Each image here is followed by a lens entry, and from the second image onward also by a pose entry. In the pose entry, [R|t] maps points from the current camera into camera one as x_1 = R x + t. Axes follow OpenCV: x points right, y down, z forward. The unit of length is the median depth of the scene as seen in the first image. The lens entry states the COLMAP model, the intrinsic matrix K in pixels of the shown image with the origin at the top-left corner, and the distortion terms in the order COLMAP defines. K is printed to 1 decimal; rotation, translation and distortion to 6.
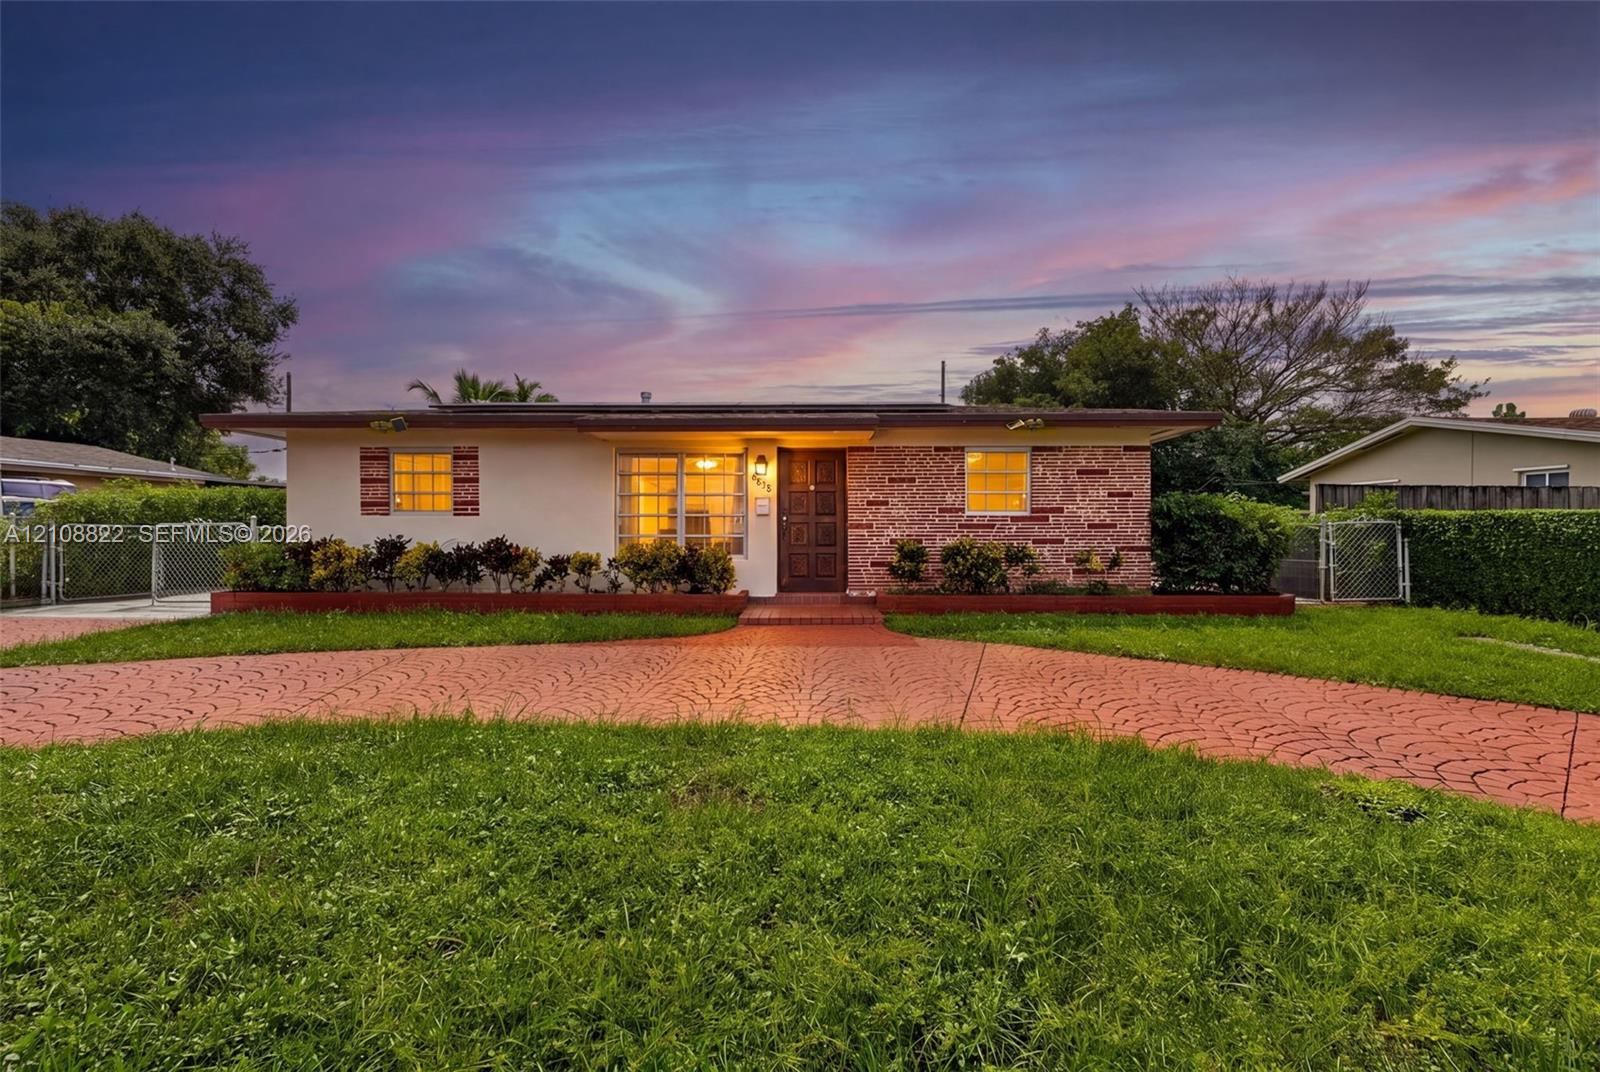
lens RADIAL K [[698.2, 0, 802.0], [0, 698.2, 533.8], [0, 0, 1]] dist [0.013536, -0.002285]
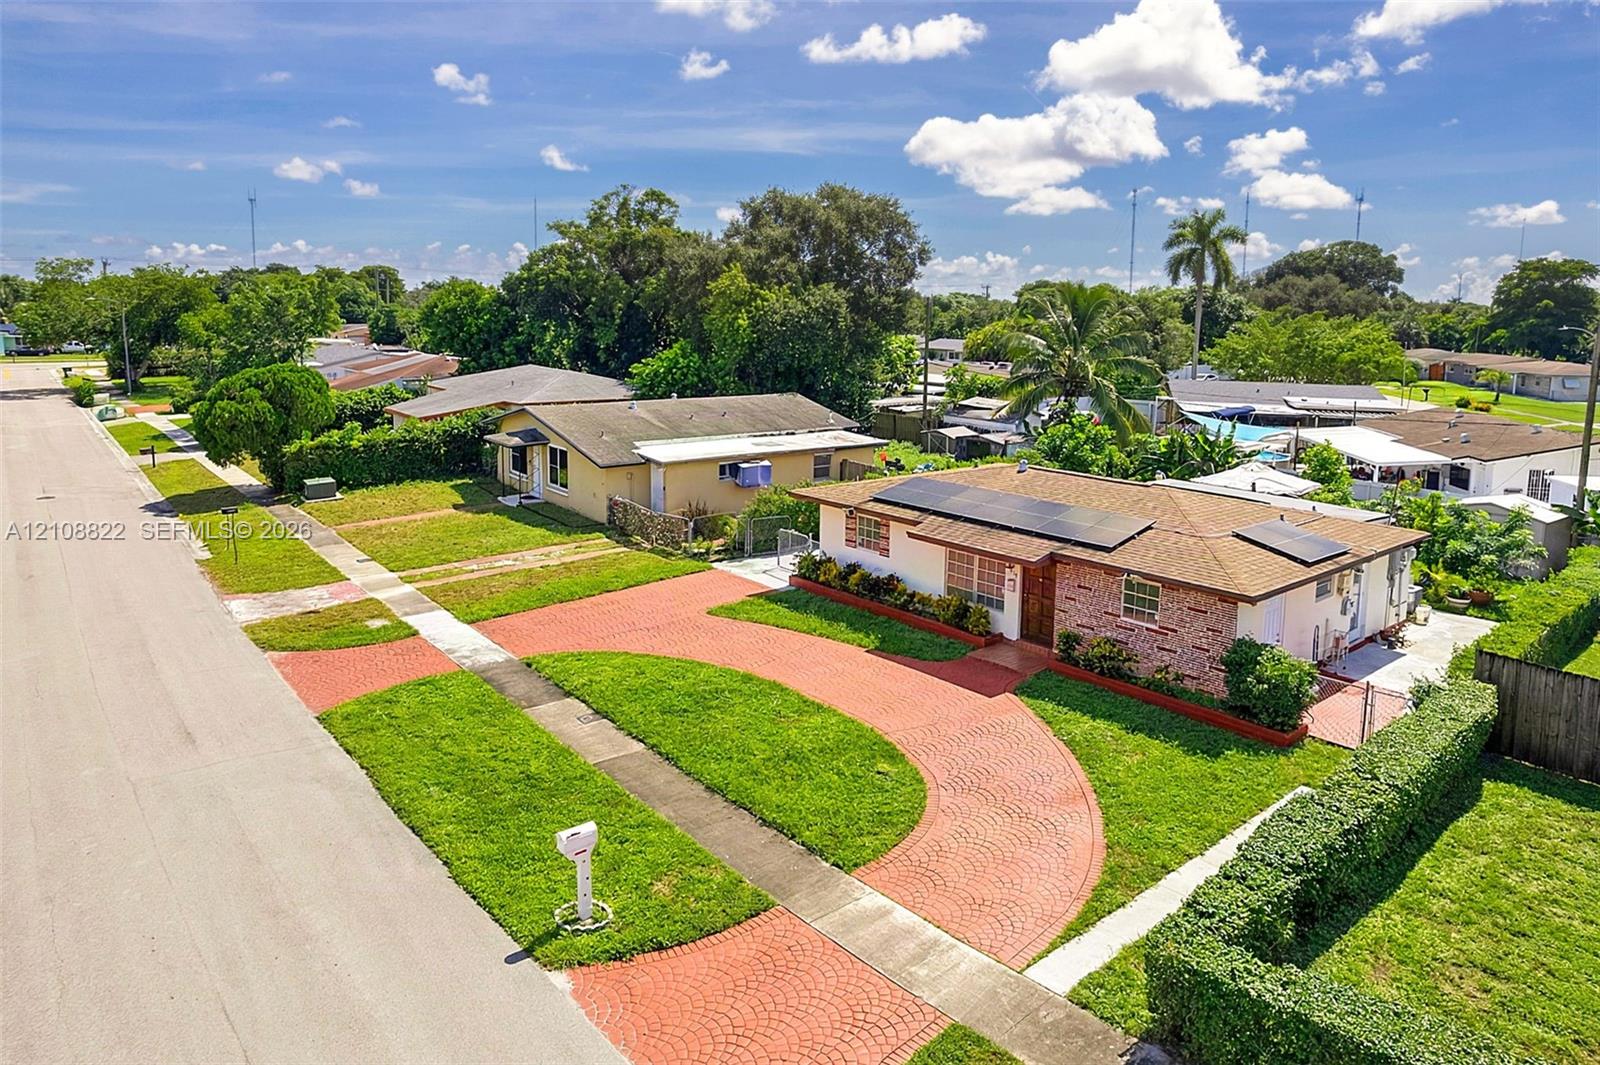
lens RADIAL K [[1027.3, 0, 803.0], [0, 1027.3, 525.1], [0, 0, 1]] dist [-0.031579, 0.001659]
pose [[0.659150, 0.165444, -0.733587, 1.402706], [-0.014182, 0.978061, 0.207837, -0.691084], [0.751878, -0.126592, 0.647035, -0.935897]]
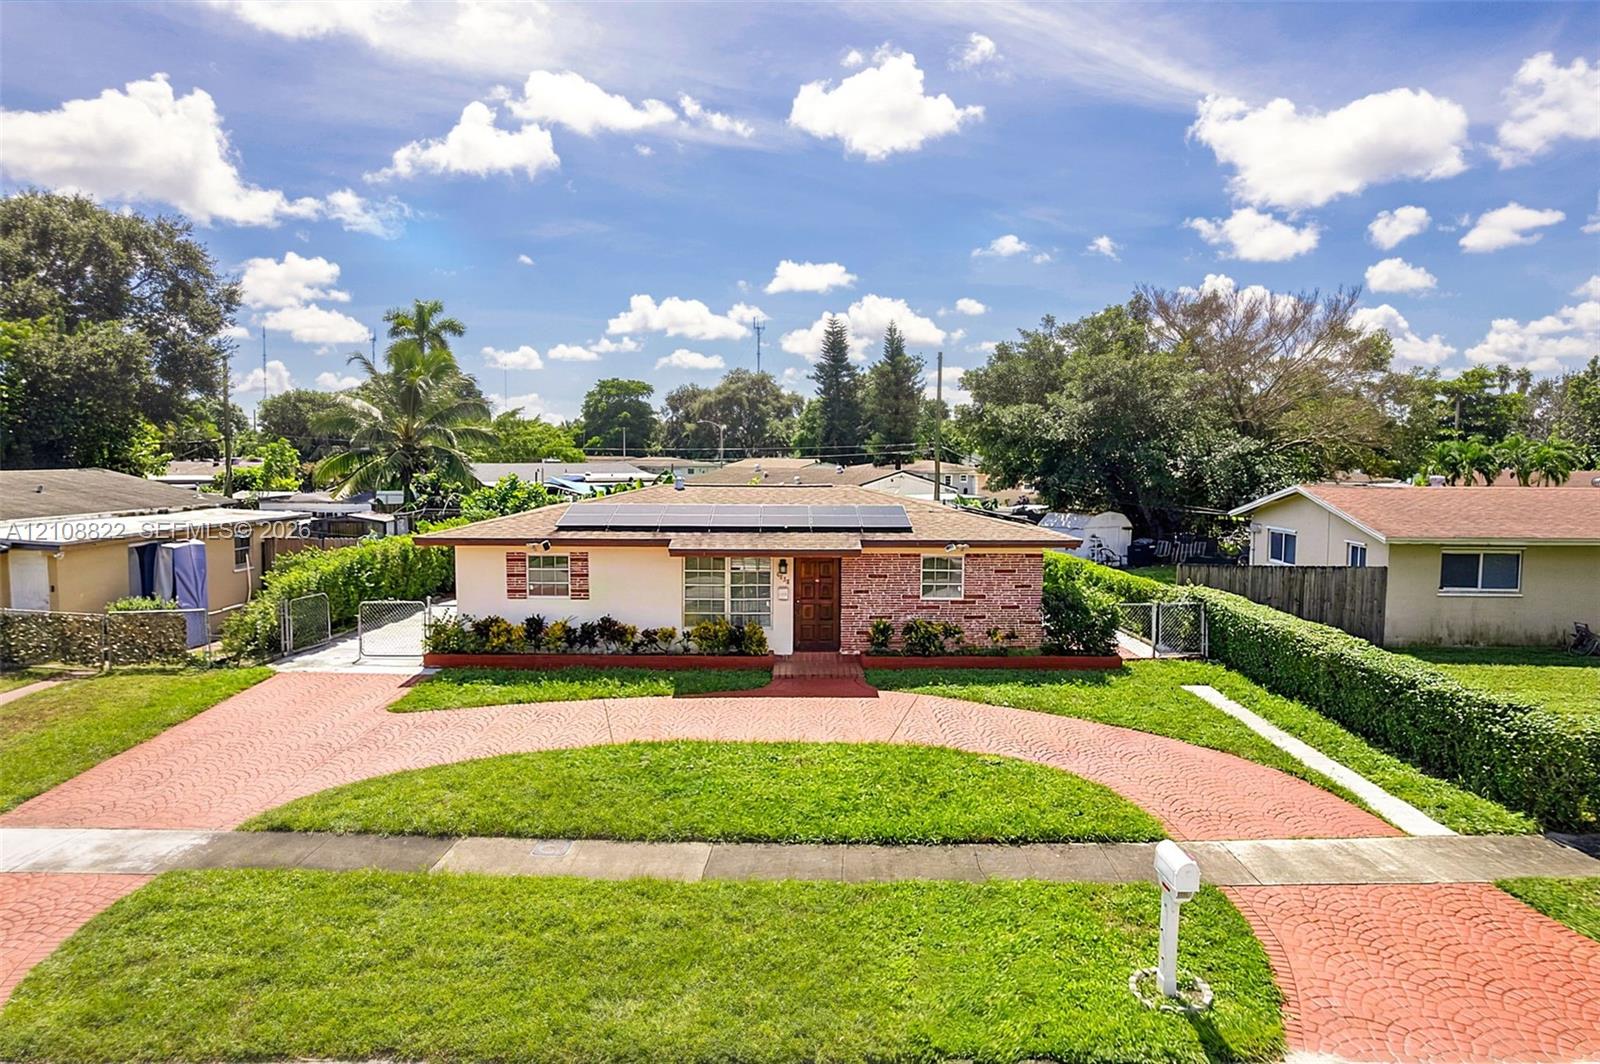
lens RADIAL K [[1027.3, 0, 801.1], [0, 1027.3, 546.9], [0, 0, 1]] dist [-0.031579, 0.001659]
pose [[0.999335, 0.001091, 0.036438, -0.100559], [-0.004412, 0.995823, 0.091198, -0.343929], [-0.036186, -0.091298, 0.995166, -1.177463]]
